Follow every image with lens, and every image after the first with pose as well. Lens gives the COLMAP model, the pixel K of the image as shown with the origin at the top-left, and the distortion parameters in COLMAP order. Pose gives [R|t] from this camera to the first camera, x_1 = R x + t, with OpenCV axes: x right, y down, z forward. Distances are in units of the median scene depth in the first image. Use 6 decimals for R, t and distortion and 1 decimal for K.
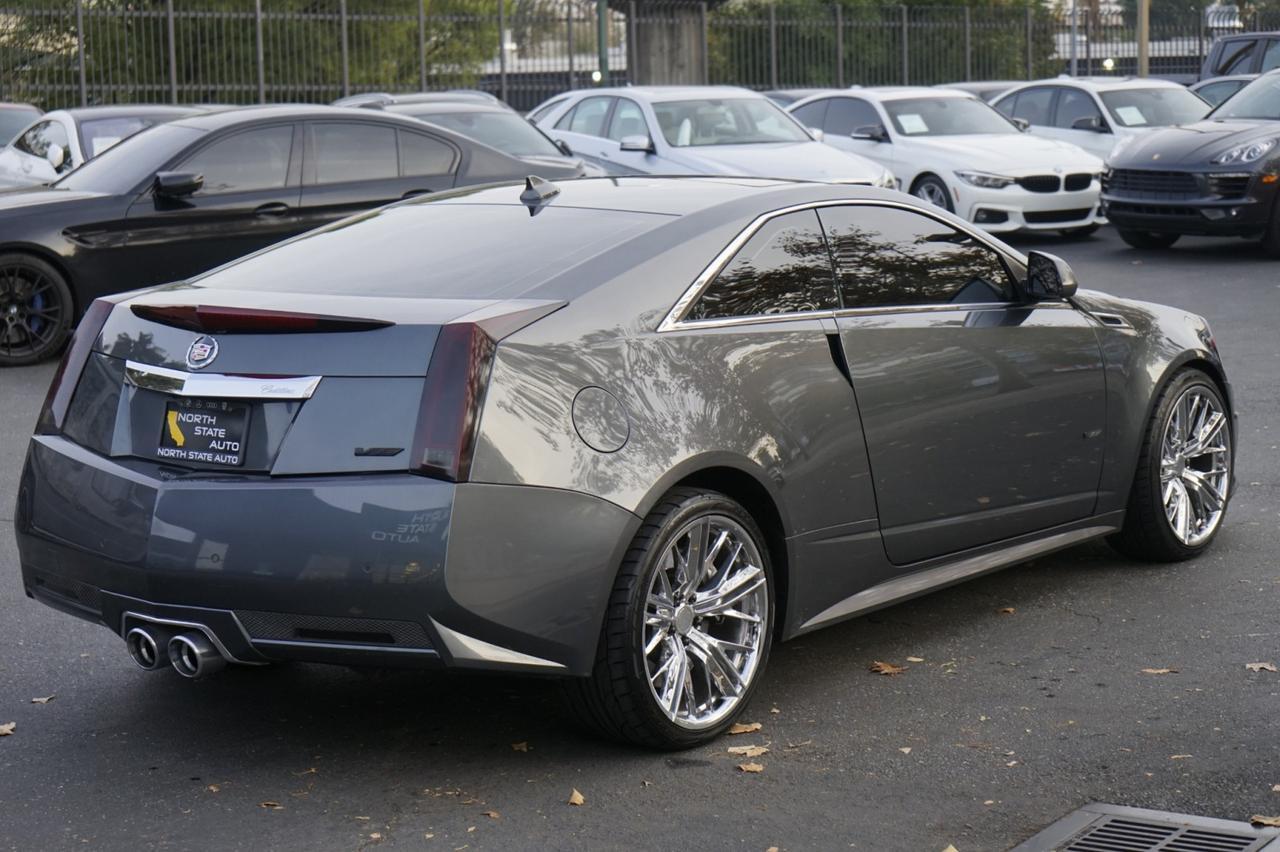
lens RADIAL K [[2617.4, 0, 640.0], [0, 2617.4, 426.0], [0, 0, 1]] dist [-0.048547, 0.290307]
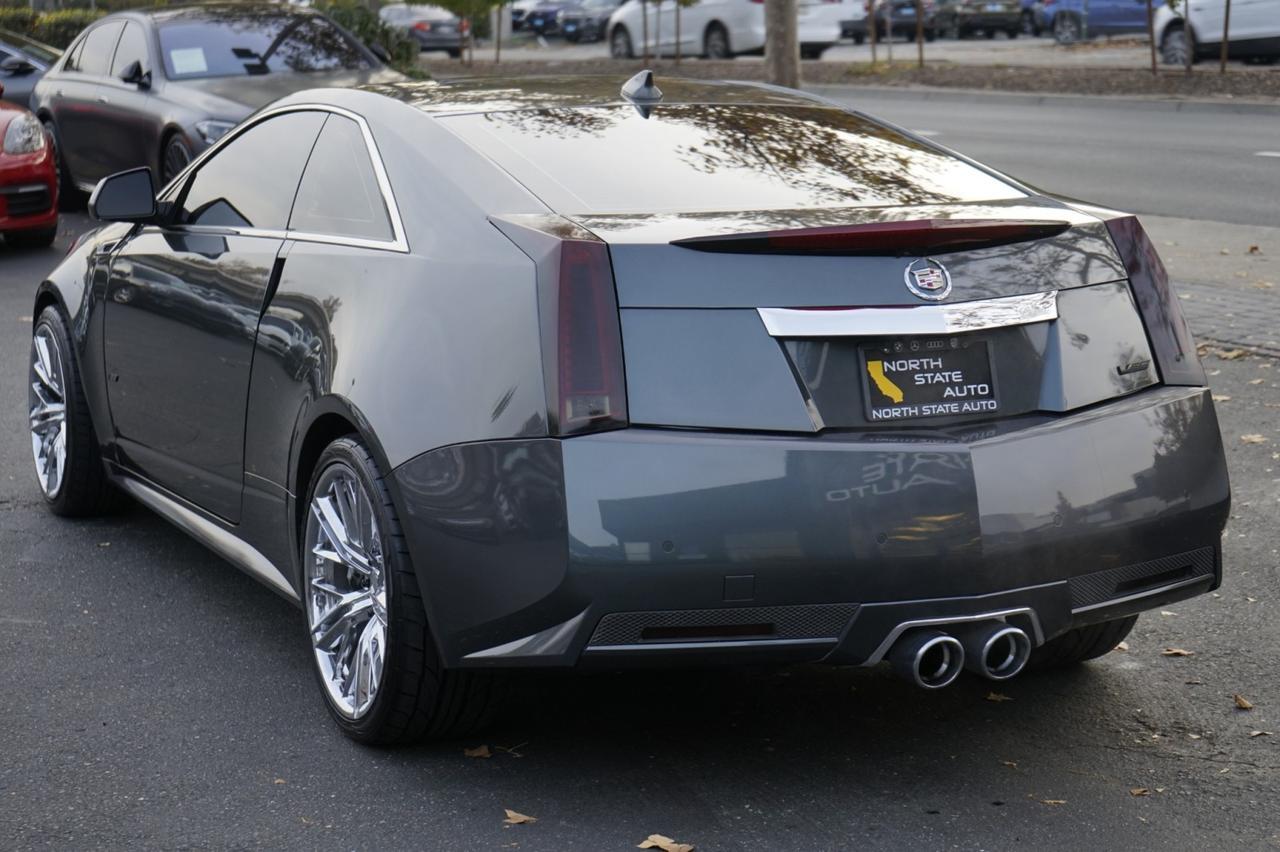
lens RADIAL K [[2617.4, 0, 640.0], [0, 2617.4, 426.0], [0, 0, 1]] dist [-0.048547, 0.290307]
pose [[0.457637, -0.125768, 0.880199, -0.901118], [0.116126, 0.989920, 0.081068, -0.057857], [-0.881523, 0.065114, 0.467630, 0.700400]]
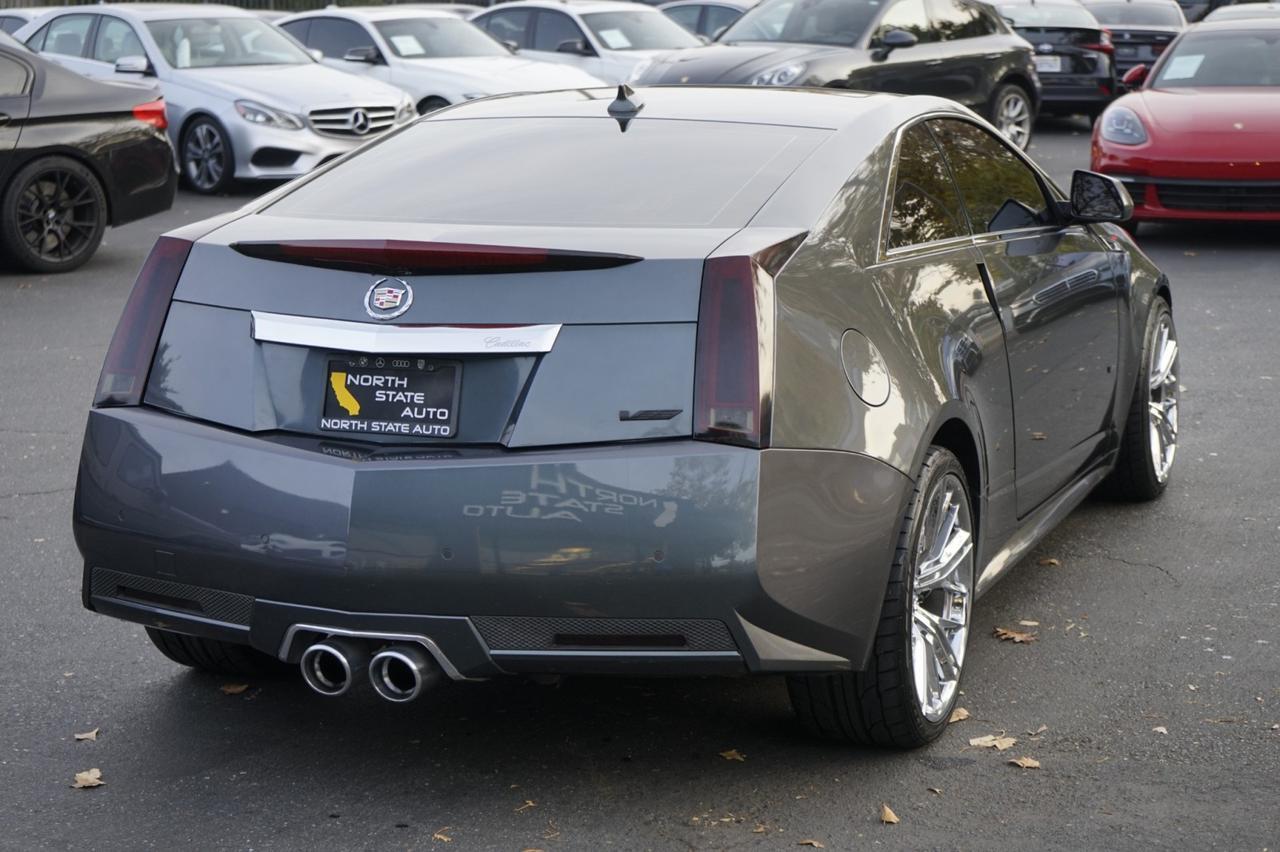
lens RADIAL K [[2617.4, 0, 640.0], [0, 2617.4, 426.0], [0, 0, 1]] dist [-0.048547, 0.290307]
pose [[0.959468, -0.034523, 0.279695, -0.316317], [0.027173, 0.999177, 0.030113, -0.010928], [-0.280505, -0.021292, 0.959616, 0.201137]]
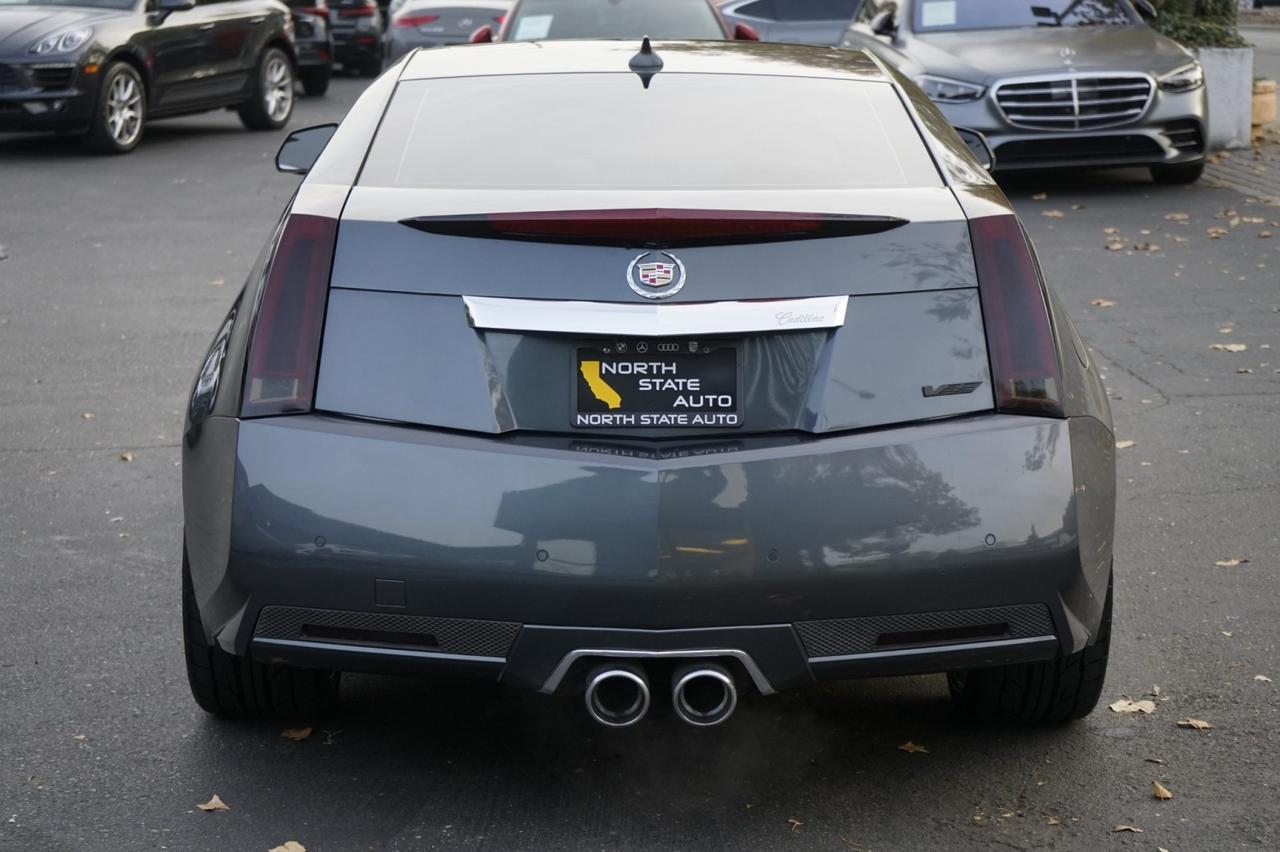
lens RADIAL K [[2617.4, 0, 640.0], [0, 2617.4, 426.0], [0, 0, 1]] dist [-0.048547, 0.290307]
pose [[0.786503, -0.092286, 0.610652, -0.604687], [0.070056, 0.995722, 0.060251, -0.029990], [-0.613600, -0.004608, 0.789604, 0.432290]]
